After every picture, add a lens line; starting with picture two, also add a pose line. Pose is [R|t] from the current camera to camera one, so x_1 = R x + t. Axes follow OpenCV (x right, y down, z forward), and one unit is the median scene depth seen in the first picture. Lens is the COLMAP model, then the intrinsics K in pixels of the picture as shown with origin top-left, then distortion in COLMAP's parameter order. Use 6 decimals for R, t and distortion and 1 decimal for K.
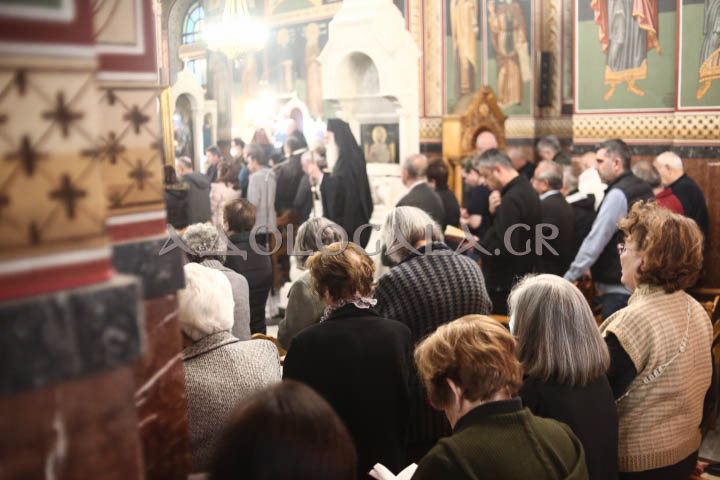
lens RADIAL K [[720.0, 0, 360.0], [0, 720.0, 240.0], [0, 0, 1]] dist [-0.144122, 0.098744]
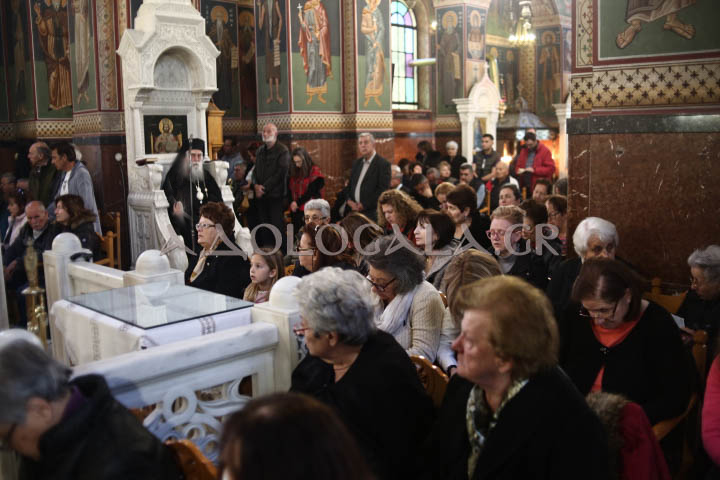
lens RADIAL K [[720.0, 0, 360.0], [0, 720.0, 240.0], [0, 0, 1]] dist [-0.144122, 0.098744]
pose [[0.025057, -0.120020, 0.992455, -1.064716], [0.171916, 0.978494, 0.113991, -0.053251], [-0.984793, 0.167762, 0.045151, 0.717511]]
